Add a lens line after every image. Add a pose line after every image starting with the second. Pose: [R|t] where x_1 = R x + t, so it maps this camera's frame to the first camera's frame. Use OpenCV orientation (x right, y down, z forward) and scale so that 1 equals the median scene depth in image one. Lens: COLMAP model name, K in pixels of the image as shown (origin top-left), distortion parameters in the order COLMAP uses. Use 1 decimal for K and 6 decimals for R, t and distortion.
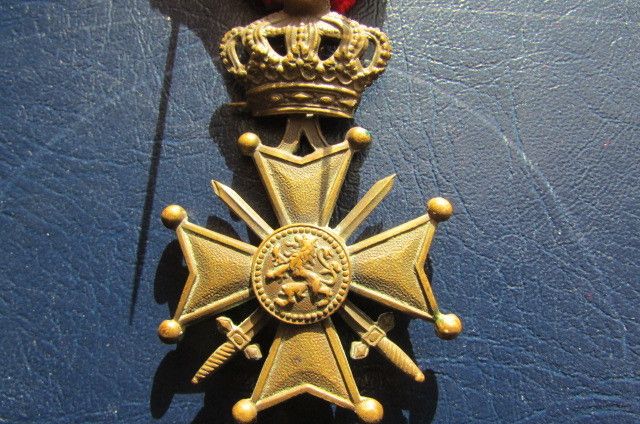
lens RADIAL K [[473.8, 0, 316.1], [0, 473.8, 215.6], [0, 0, 1]] dist [-0.031476, -0.012664]
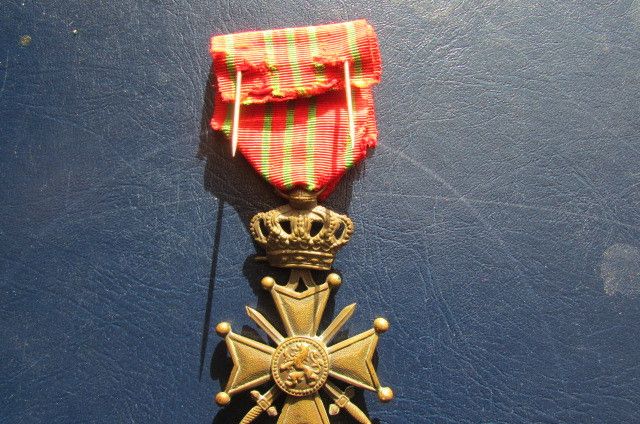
lens RADIAL K [[473.8, 0, 324.0], [0, 473.8, 207.7], [0, 0, 1]] dist [-0.031476, -0.012664]
pose [[0.999252, -0.000871, 0.038660, -0.010809], [0.001339, 0.999926, -0.012084, -0.413549], [-0.038646, 0.012126, 0.999179, -0.695839]]
